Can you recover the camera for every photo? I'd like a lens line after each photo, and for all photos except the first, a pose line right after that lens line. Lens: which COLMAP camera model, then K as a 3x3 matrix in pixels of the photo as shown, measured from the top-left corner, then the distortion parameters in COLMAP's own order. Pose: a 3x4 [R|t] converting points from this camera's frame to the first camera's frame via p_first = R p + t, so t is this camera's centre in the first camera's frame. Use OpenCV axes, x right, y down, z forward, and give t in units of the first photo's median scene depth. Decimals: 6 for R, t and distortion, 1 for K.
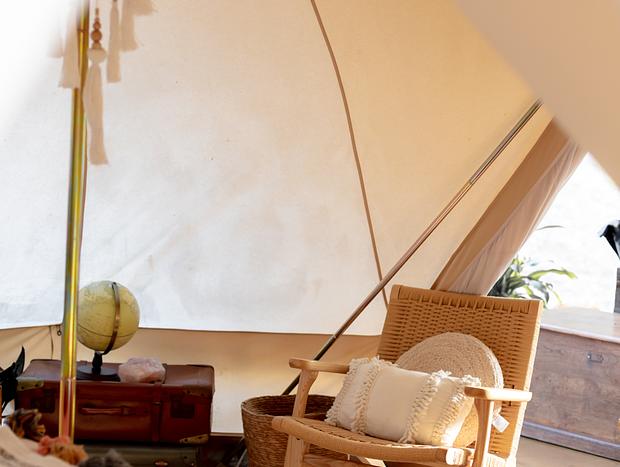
lens RADIAL K [[1304.9, 0, 312.7], [0, 1304.9, 232.0], [0, 0, 1]] dist [0.013928, 0.000000]
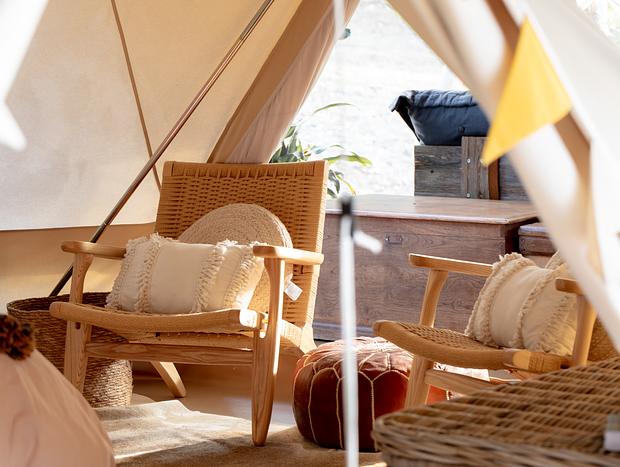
lens RADIAL K [[1928.6, 0, 310.3], [0, 1928.6, 233.0], [0, 0, 1]] dist [-0.082523, 0.000000]
pose [[0.984452, -0.079042, 0.156862, -0.054659], [0.076400, 0.996816, 0.022808, 0.070012], [-0.158166, -0.010469, 0.987357, -0.346659]]
